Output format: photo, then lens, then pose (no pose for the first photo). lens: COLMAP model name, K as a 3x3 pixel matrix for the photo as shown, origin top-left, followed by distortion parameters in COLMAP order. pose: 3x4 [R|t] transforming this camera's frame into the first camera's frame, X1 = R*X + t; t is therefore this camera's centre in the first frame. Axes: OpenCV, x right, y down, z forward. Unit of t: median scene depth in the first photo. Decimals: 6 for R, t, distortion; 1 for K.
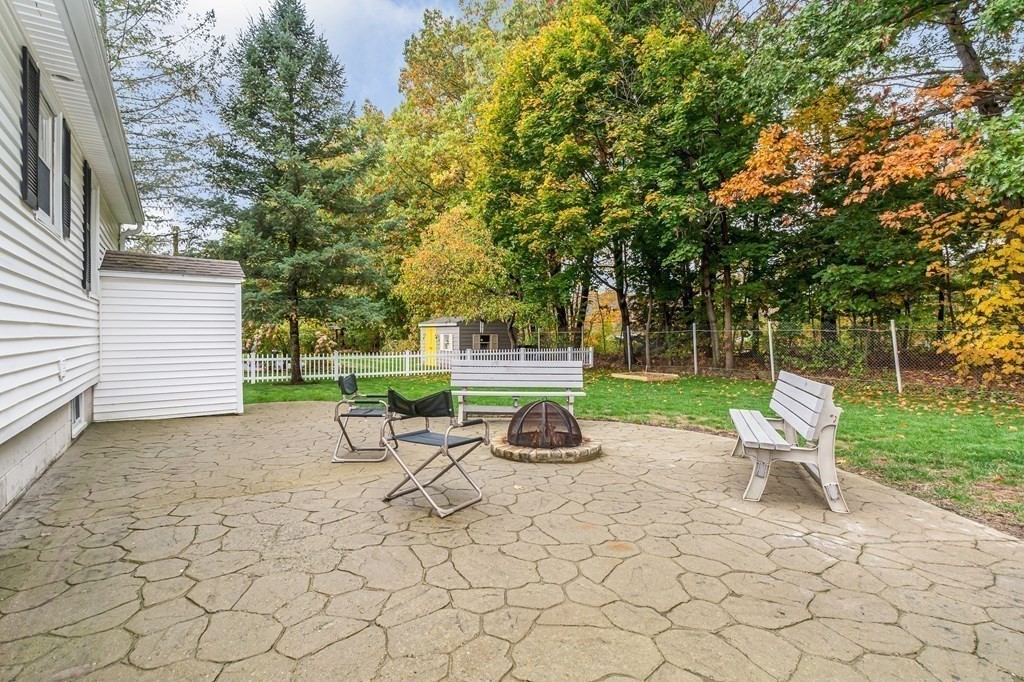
lens RADIAL K [[498.3, 0, 510.0], [0, 498.3, 338.8], [0, 0, 1]] dist [-0.000700, 0.000027]
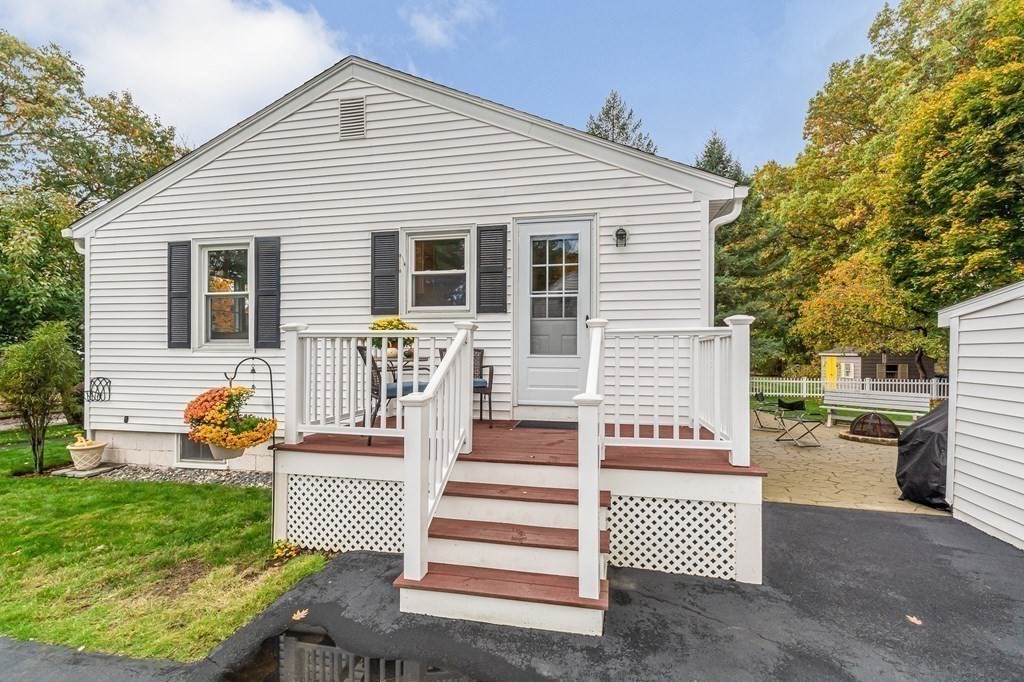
lens RADIAL K [[469.7, 0, 506.5], [0, 469.7, 348.2], [0, 0, 1]] dist [0.012023, -0.001982]
pose [[0.704466, -0.000847, -0.709737, 0.113444], [-0.011820, 0.999847, -0.012925, -0.026093], [0.709639, 0.017494, 0.704348, -0.393692]]
